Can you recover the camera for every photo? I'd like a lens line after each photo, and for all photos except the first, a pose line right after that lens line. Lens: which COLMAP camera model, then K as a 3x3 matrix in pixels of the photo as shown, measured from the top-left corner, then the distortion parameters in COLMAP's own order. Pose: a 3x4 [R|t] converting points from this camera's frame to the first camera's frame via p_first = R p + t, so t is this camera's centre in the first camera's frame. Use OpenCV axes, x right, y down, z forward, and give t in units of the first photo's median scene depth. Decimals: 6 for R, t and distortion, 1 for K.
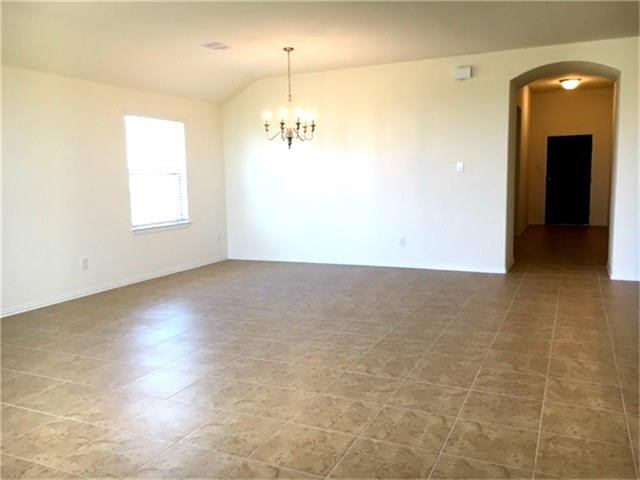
lens RADIAL K [[551.8, 0, 313.9], [0, 551.8, 238.1], [0, 0, 1]] dist [0.034845, -0.031734]
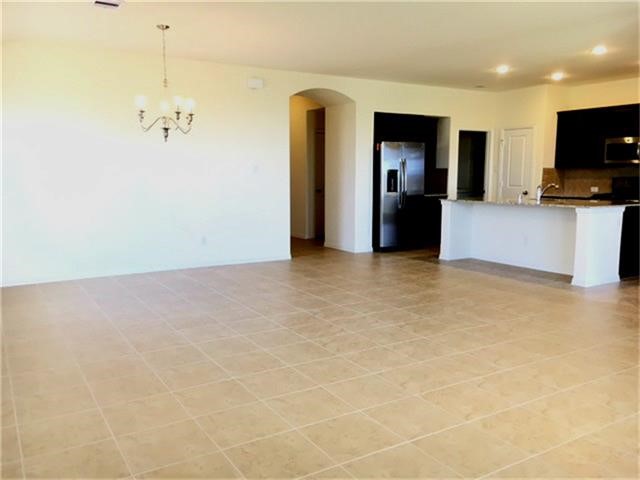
lens RADIAL K [[551.8, 0, 317.1], [0, 551.8, 240.9], [0, 0, 1]] dist [0.034845, -0.031734]
pose [[0.547884, -0.082334, 0.832493, -0.902100], [0.085694, 0.995434, 0.042051, -0.030740], [-0.832154, 0.048301, 0.552437, 0.451766]]
